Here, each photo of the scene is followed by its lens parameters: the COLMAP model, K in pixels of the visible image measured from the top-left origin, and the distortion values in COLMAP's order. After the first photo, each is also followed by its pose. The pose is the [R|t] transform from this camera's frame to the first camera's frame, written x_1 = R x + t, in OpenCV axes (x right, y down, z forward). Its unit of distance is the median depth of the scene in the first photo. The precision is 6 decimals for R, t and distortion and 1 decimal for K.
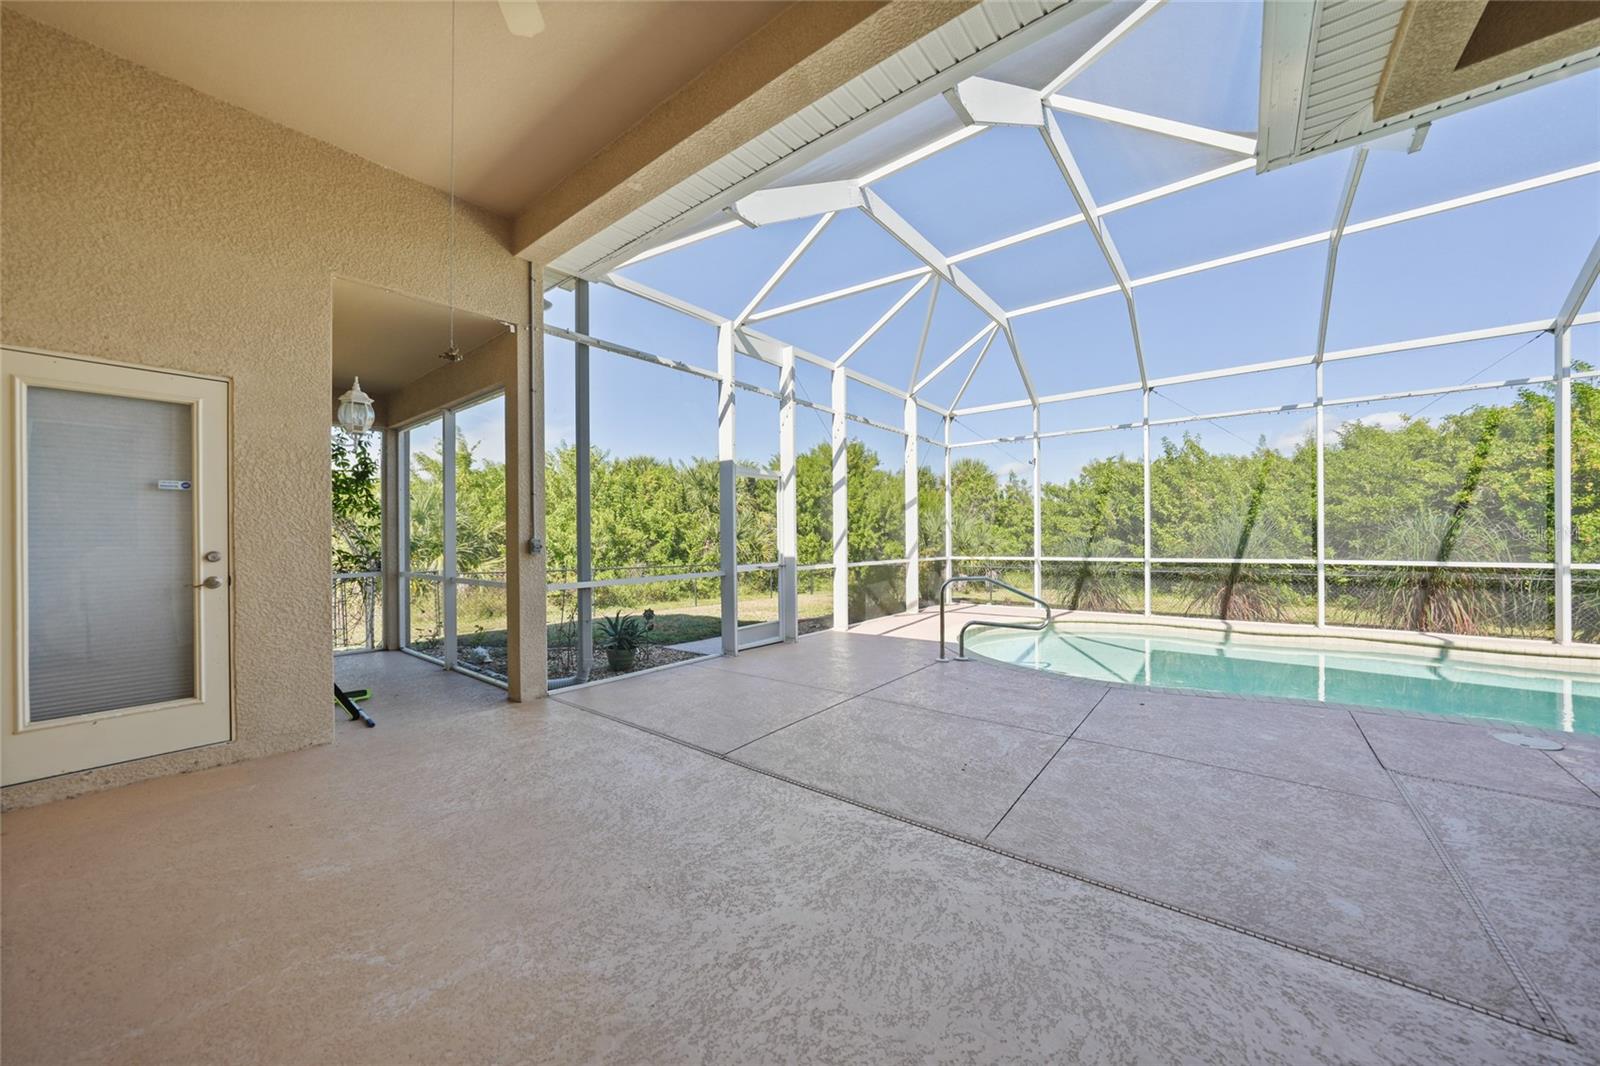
lens RADIAL K [[557.7, 0, 807.5], [0, 557.7, 537.6], [0, 0, 1]] dist [-0.014229, 0.002448]
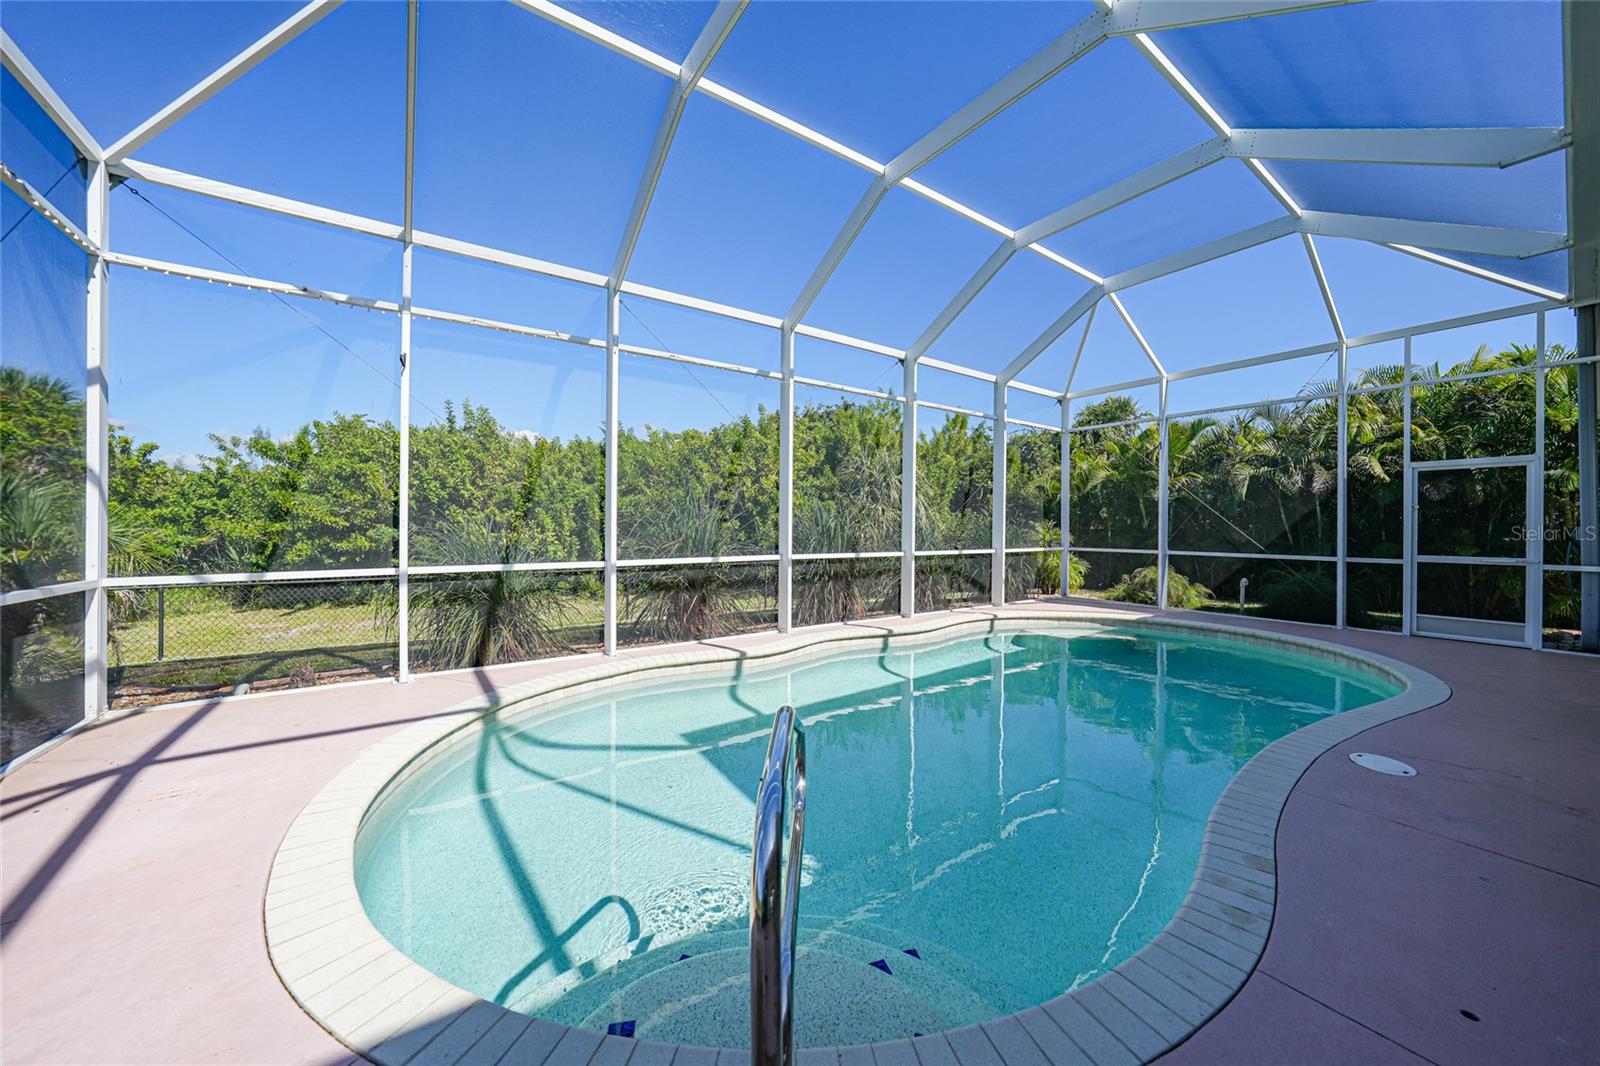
lens RADIAL K [[557.7, 0, 796.6], [0, 557.7, 525.4], [0, 0, 1]] dist [-0.014229, 0.002448]
pose [[0.298813, 0.009585, 0.954263, 0.183794], [-0.007247, 0.999944, -0.007775, 0.000970], [-0.954284, -0.004592, 0.298866, 1.437963]]
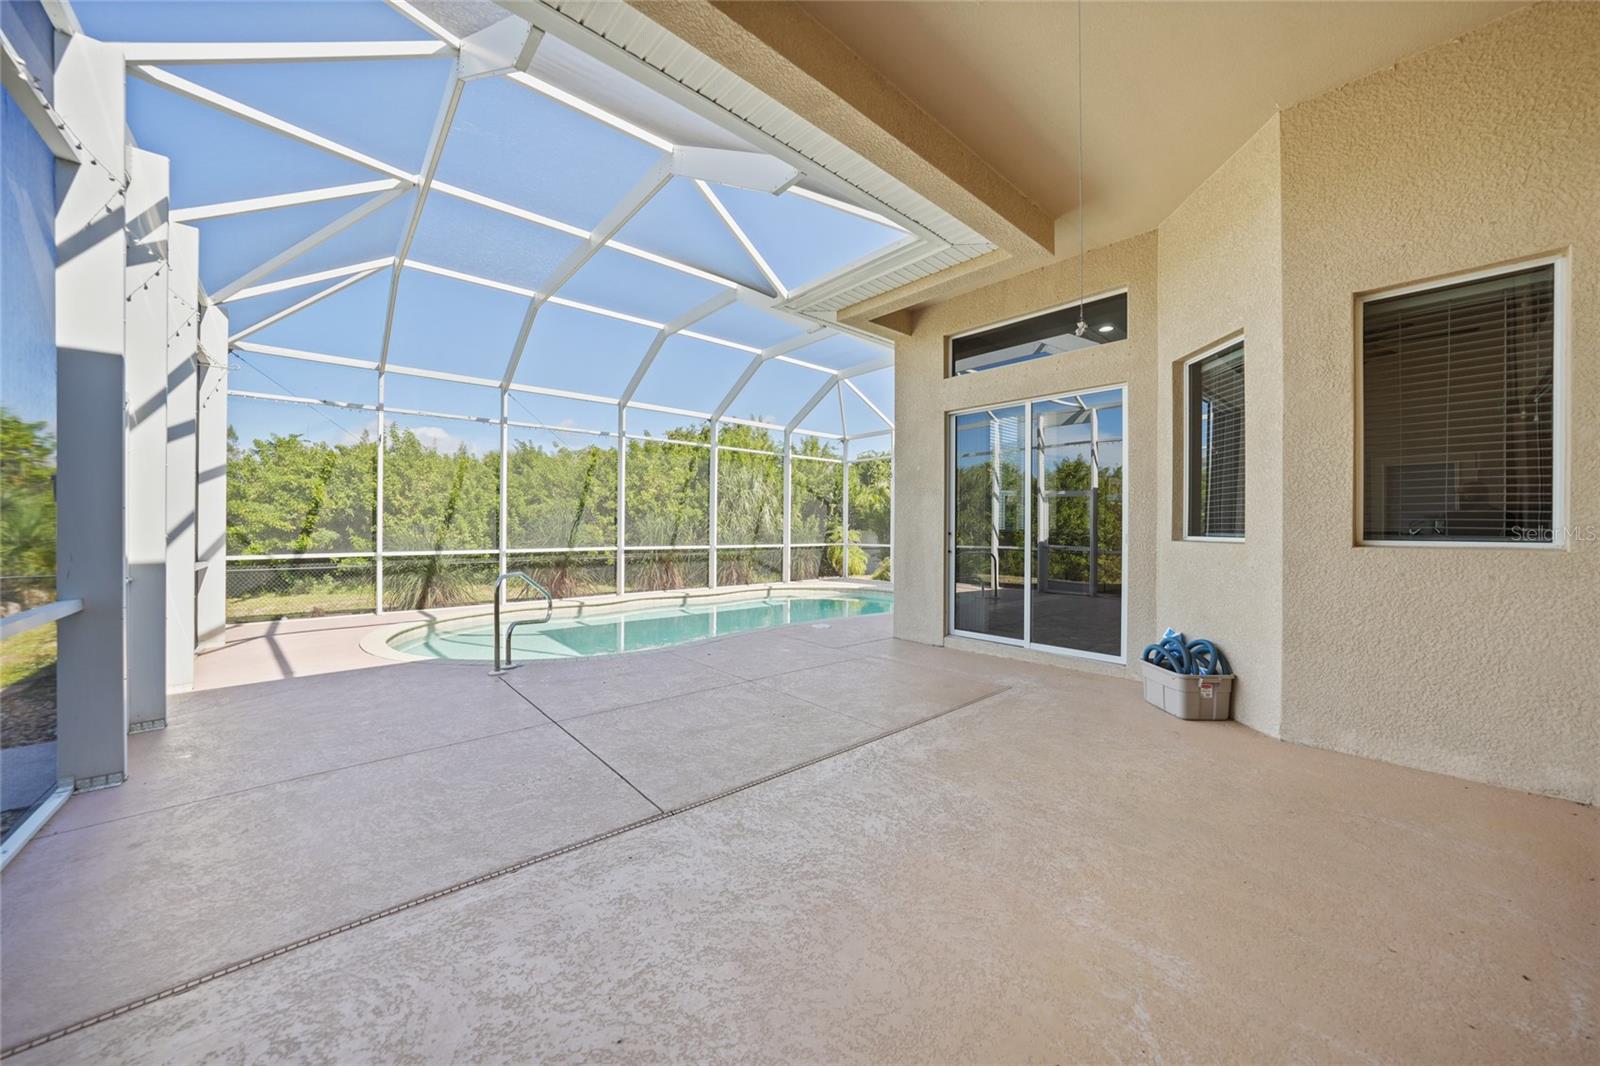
lens RADIAL K [[557.7, 0, 794.5], [0, 557.7, 528.4], [0, 0, 1]] dist [-0.014229, 0.002448]
pose [[0.191167, 0.010039, 0.981506, -0.749741], [-0.006390, 0.999939, -0.008983, 0.007235], [-0.981537, -0.004554, 0.191219, 0.589861]]
